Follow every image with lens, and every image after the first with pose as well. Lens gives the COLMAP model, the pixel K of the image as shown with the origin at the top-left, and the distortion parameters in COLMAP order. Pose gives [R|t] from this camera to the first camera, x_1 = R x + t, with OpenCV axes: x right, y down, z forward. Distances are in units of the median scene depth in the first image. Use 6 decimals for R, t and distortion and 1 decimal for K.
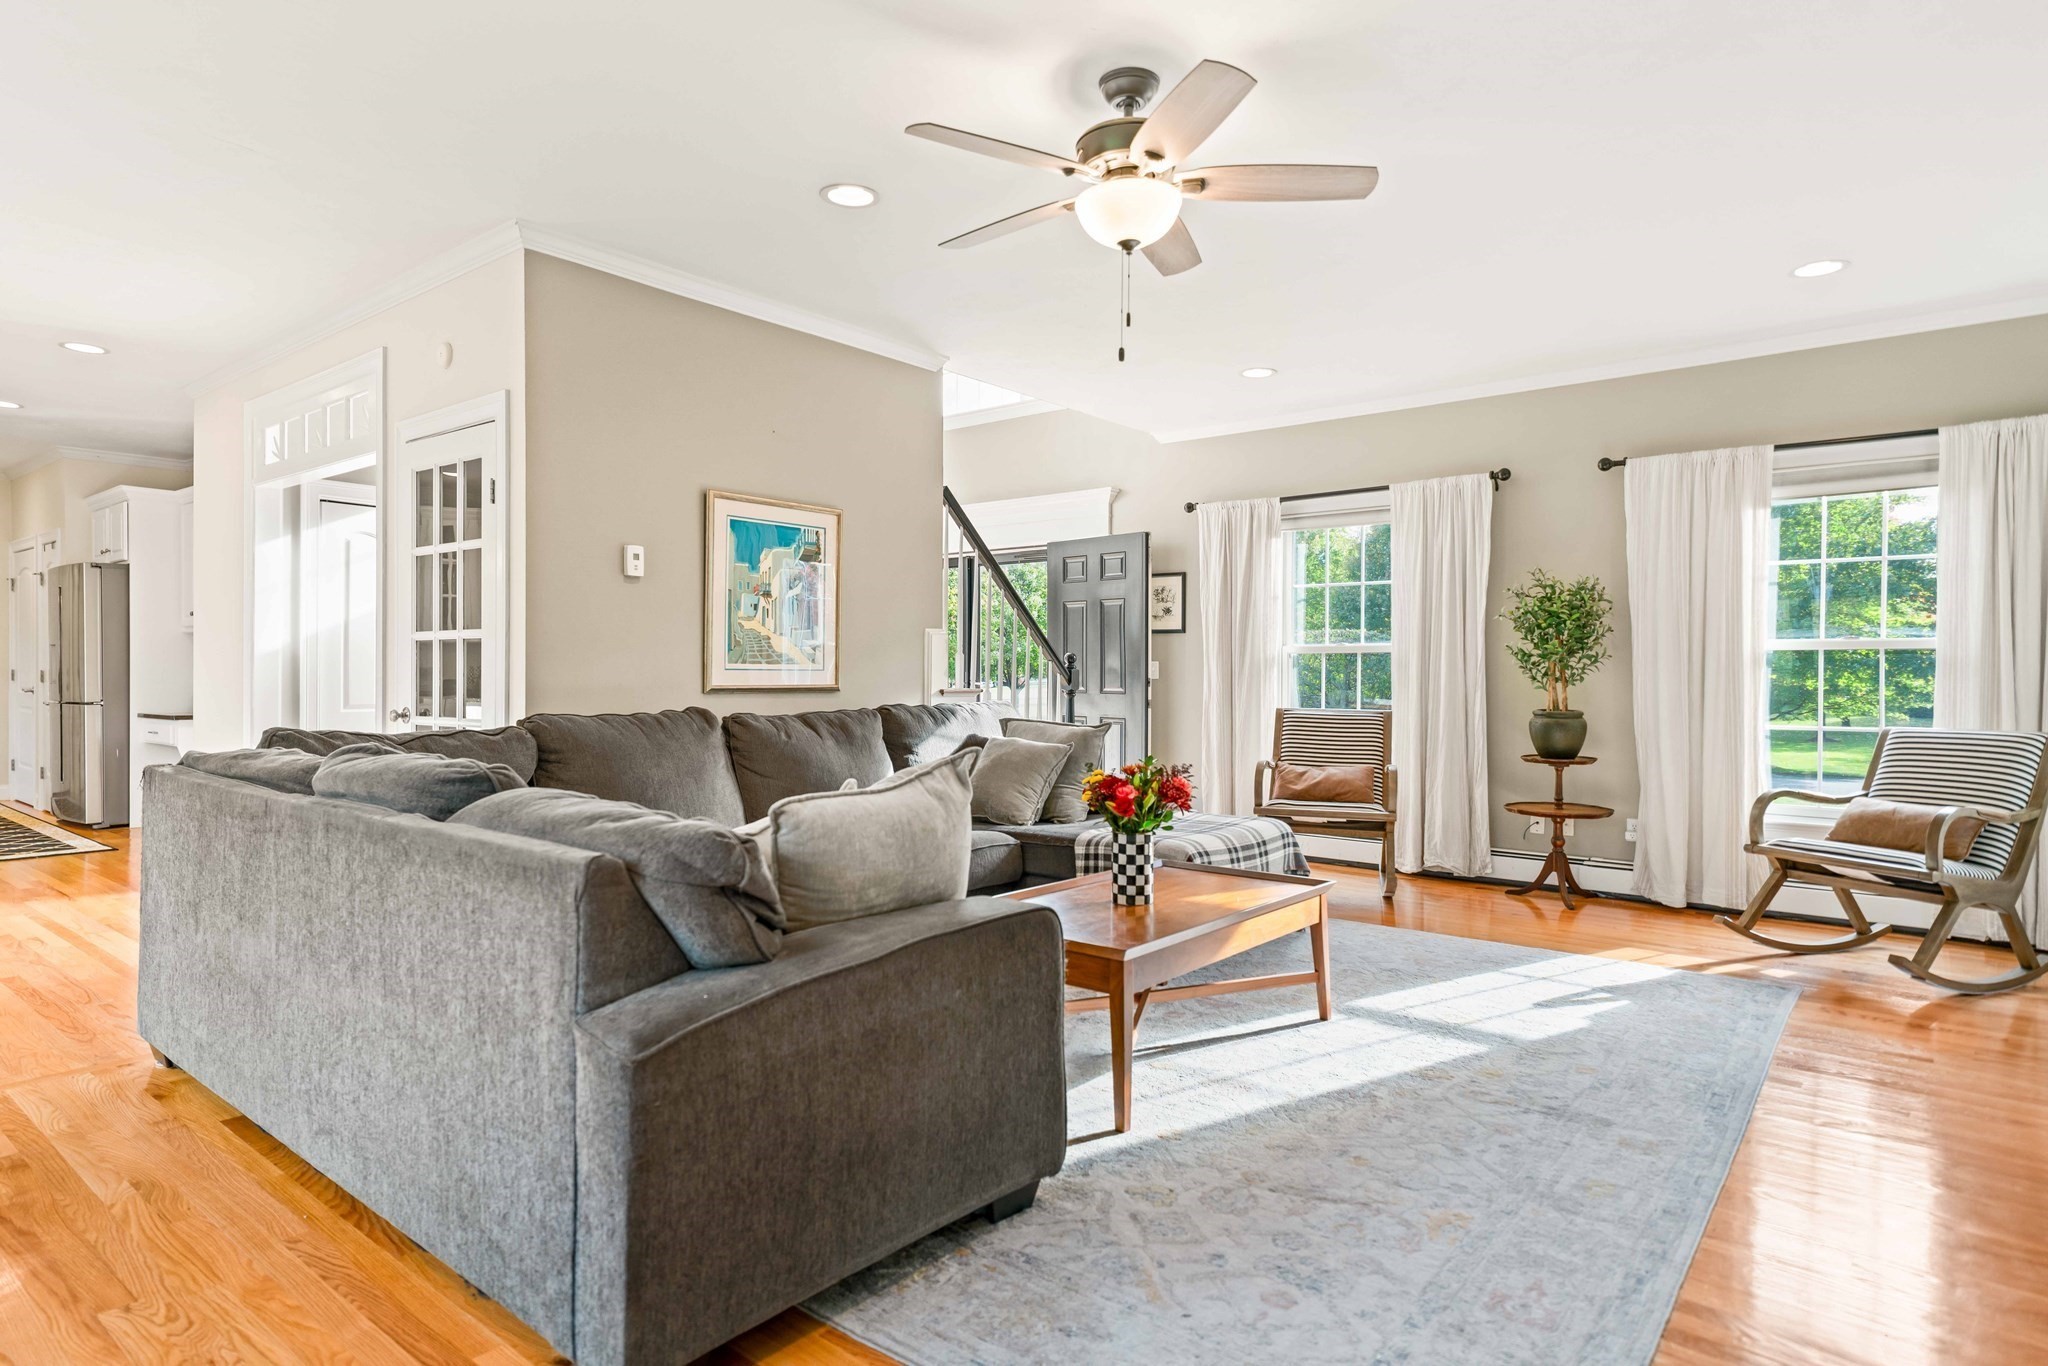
lens RADIAL K [[1139.4, 0, 1024.0], [0, 1139.4, 683.0], [0, 0, 1]] dist [-0.000935, -0.000160]
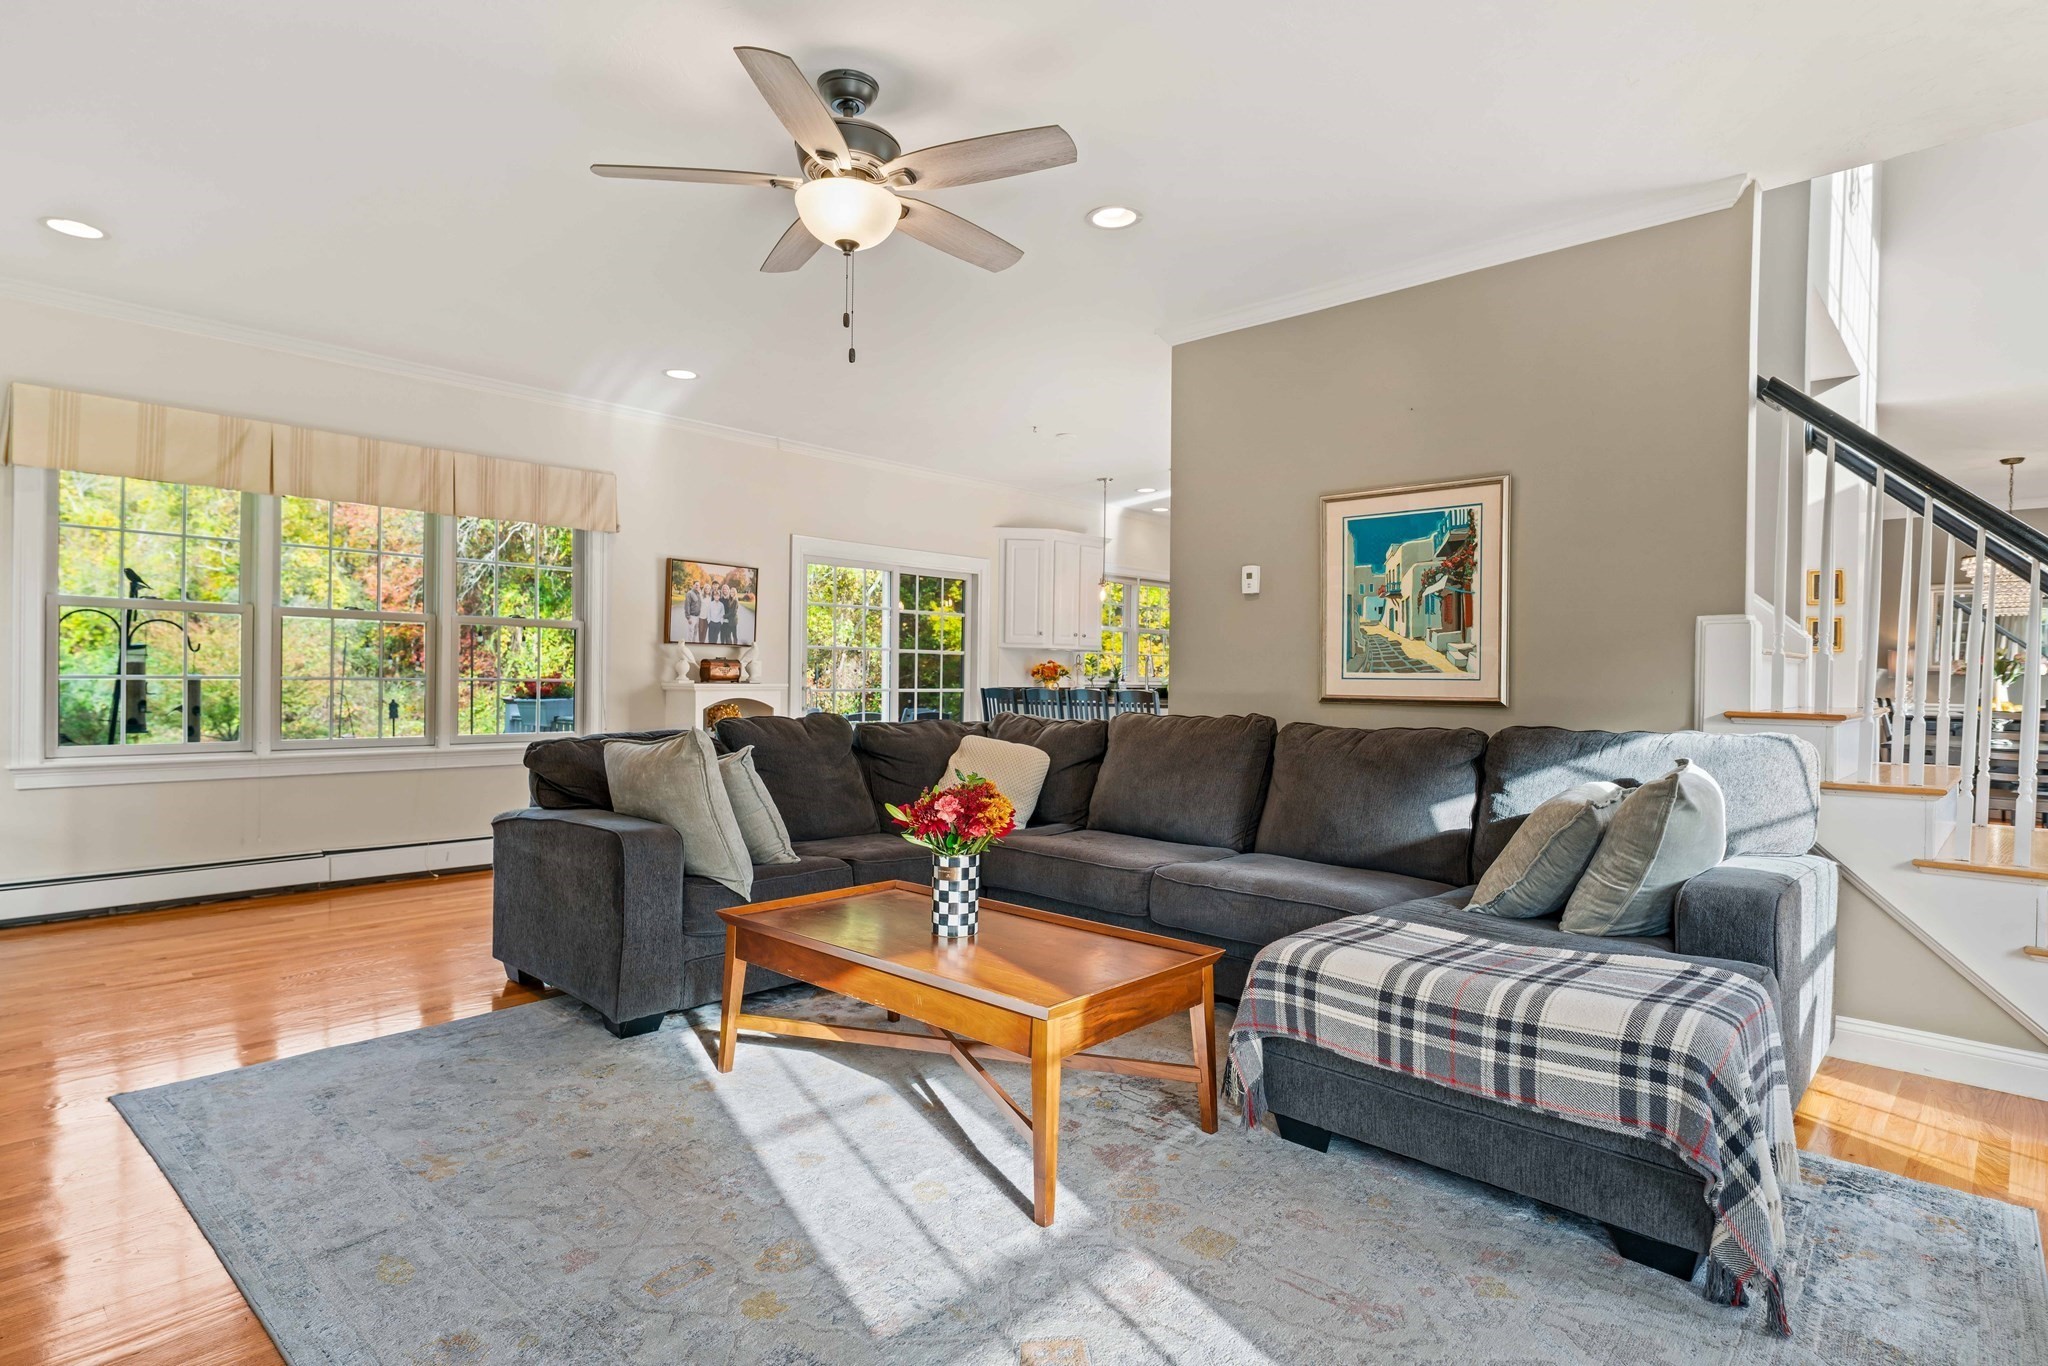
lens RADIAL K [[1073.9, 0, 1024.0], [0, 1073.9, 683.0], [0, 0, 1]] dist [0.035144, 0.000058]
pose [[-0.062334, -0.002904, -0.998051, 0.642049], [-0.020719, 0.999784, -0.001615, -0.000884], [0.997840, 0.020578, -0.062381, 0.762520]]
